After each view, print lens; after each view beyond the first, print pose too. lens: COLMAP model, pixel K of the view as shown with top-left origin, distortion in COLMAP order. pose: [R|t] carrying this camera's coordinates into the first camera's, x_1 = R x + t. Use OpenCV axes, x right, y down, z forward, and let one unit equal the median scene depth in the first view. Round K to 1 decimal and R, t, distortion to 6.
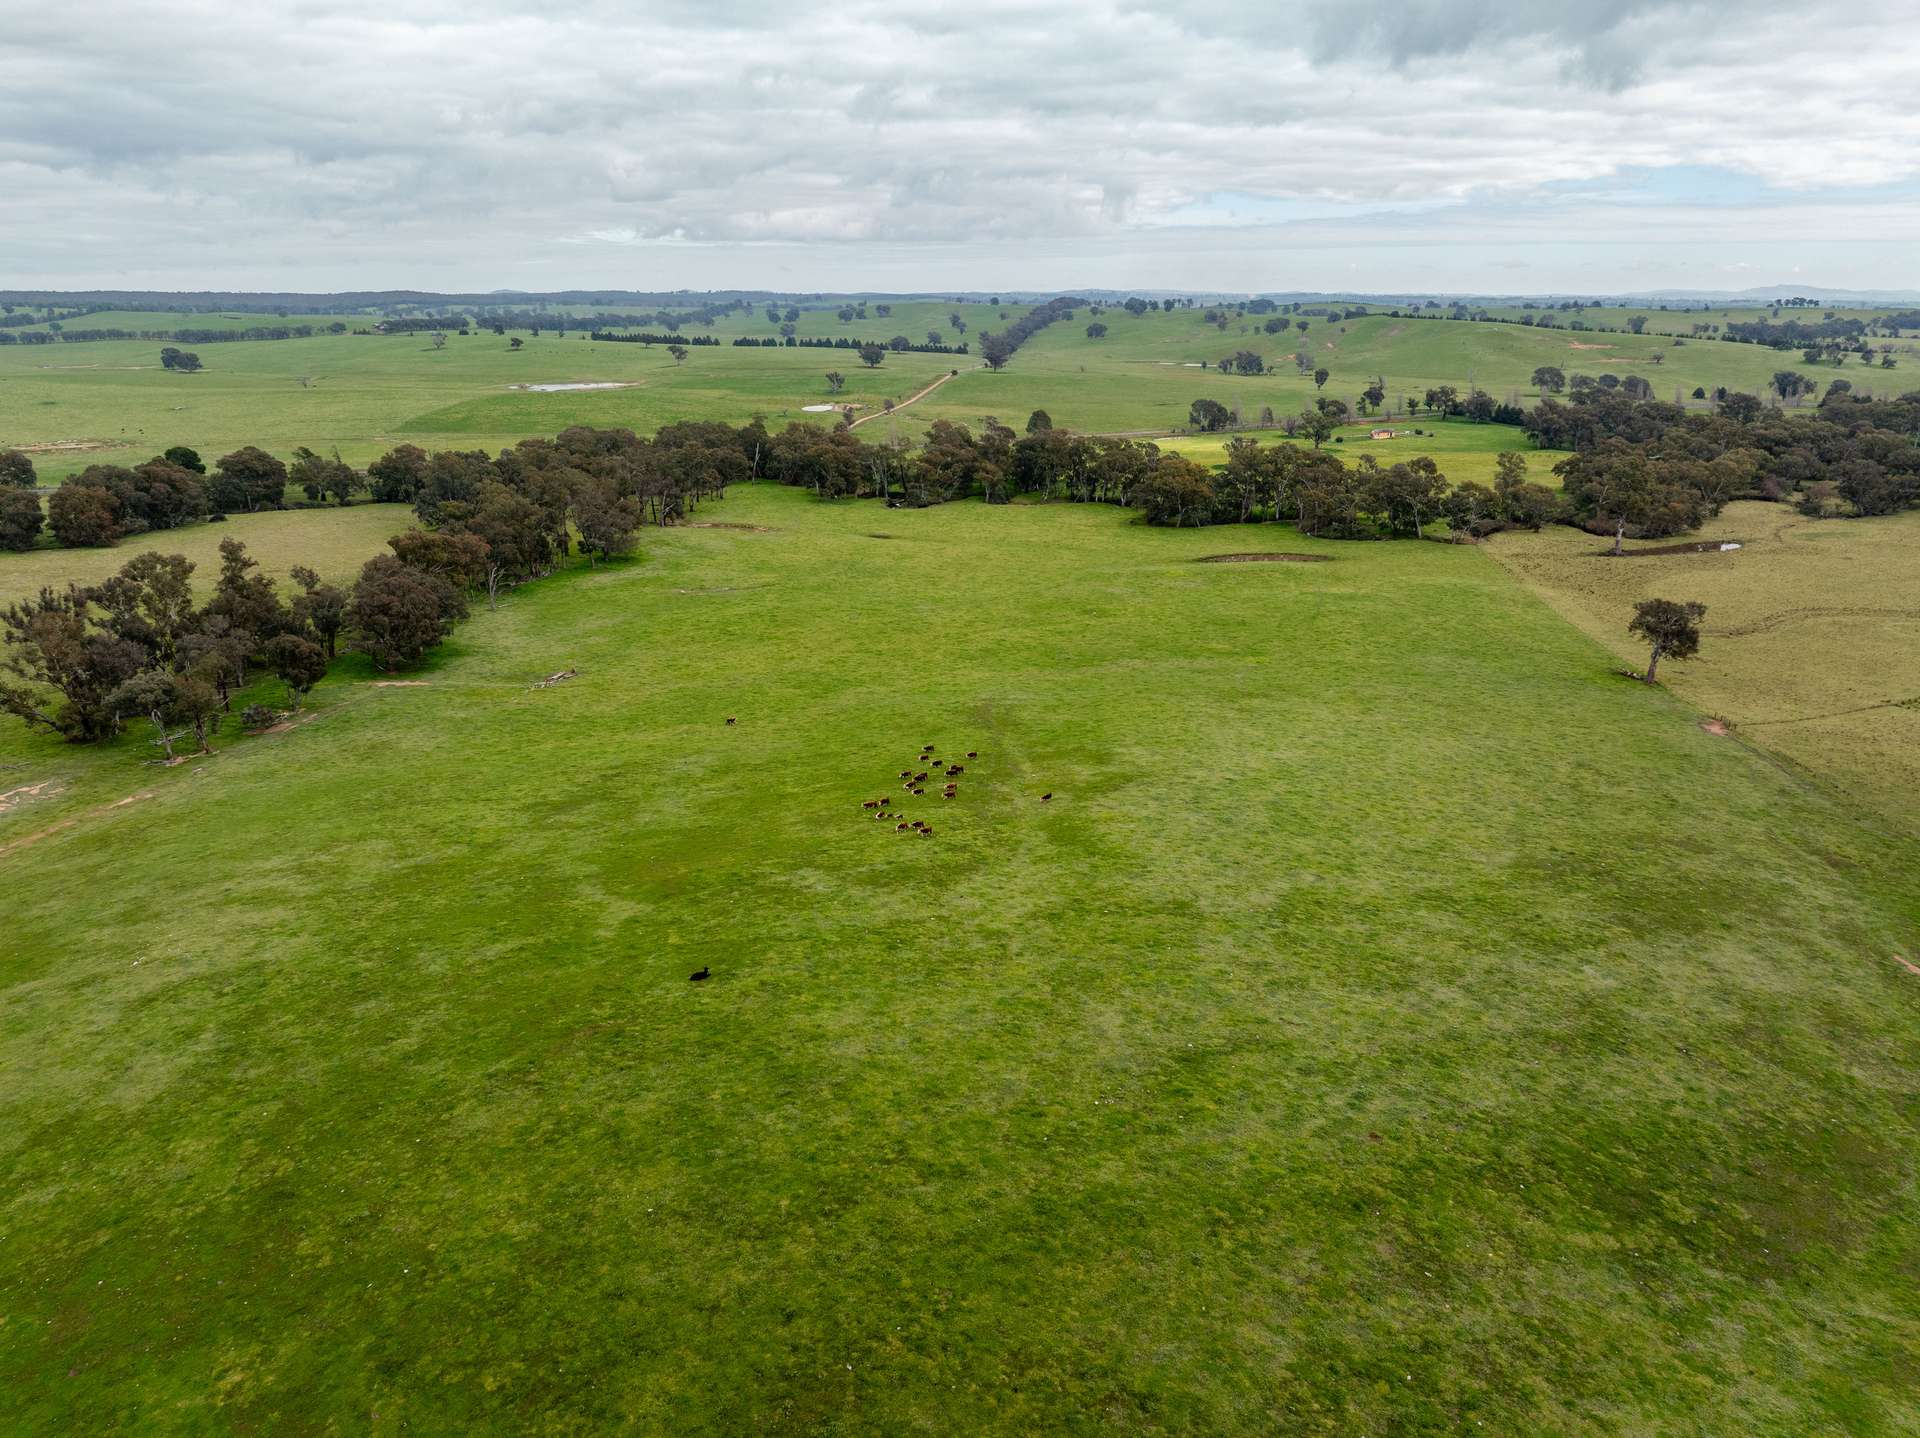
lens RADIAL K [[1361.0, 0, 953.7], [0, 1361.0, 709.3], [0, 0, 1]] dist [-0.035349, -0.002126]
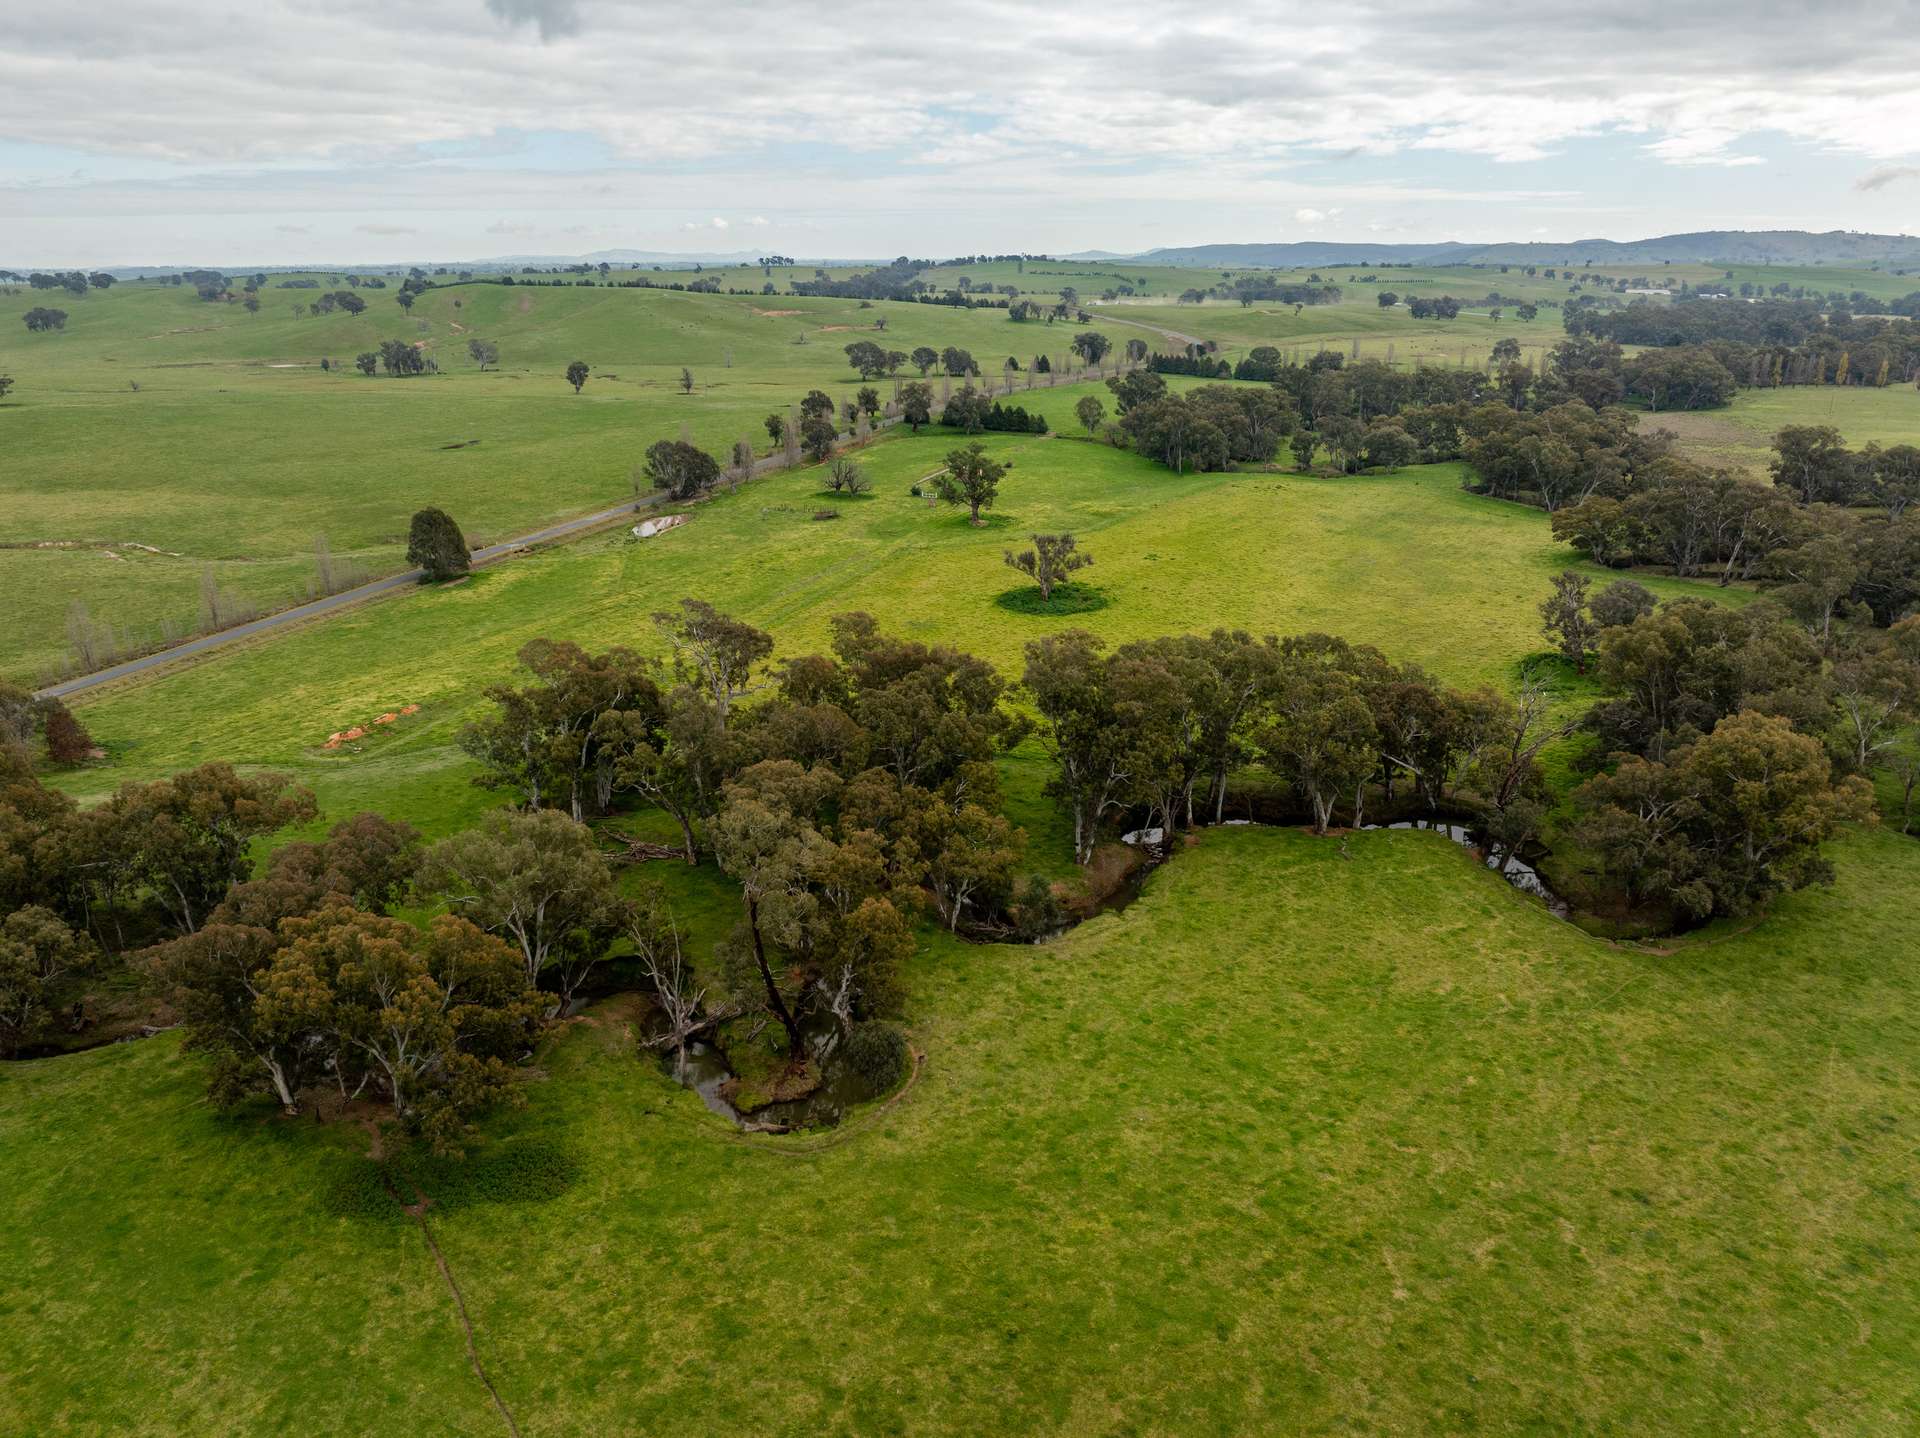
lens RADIAL K [[1361.0, 0, 953.7], [0, 1361.0, 709.3], [0, 0, 1]] dist [-0.035349, -0.002126]
pose [[0.712601, -0.221710, 0.665616, -0.056125], [0.207818, 0.972880, 0.101569, -0.081200], [-0.670083, 0.065949, 0.739350, 0.280050]]
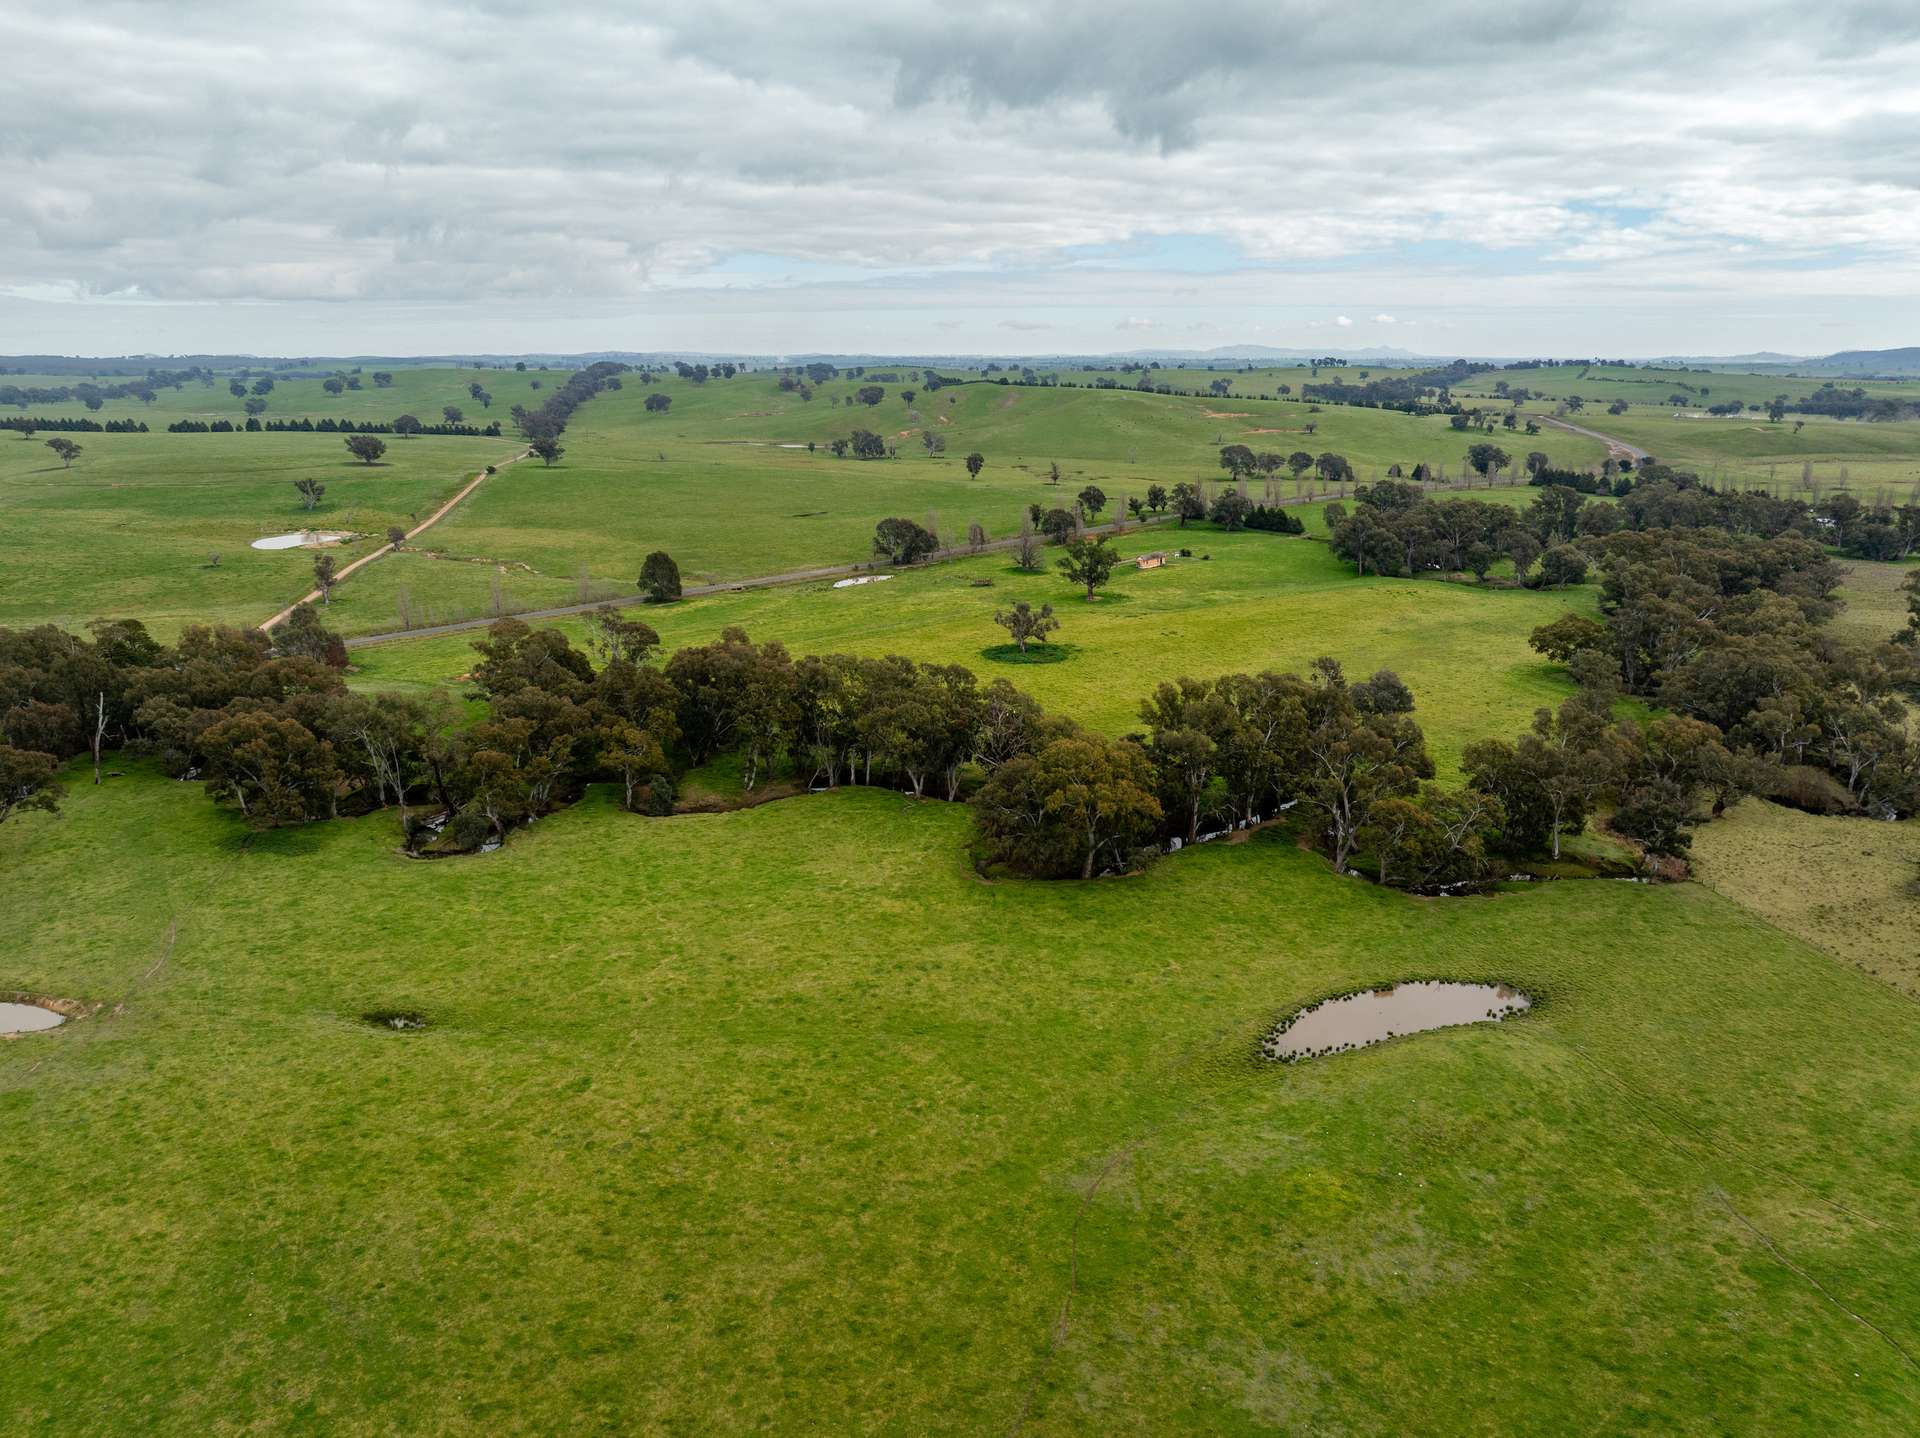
lens RADIAL K [[1361.0, 0, 953.7], [0, 1361.0, 709.3], [0, 0, 1]] dist [-0.035349, -0.002126]
pose [[0.943419, -0.081189, 0.321509, -0.006637], [0.094745, 0.995143, -0.026715, -0.058135], [-0.317779, 0.055665, 0.946530, 0.182750]]
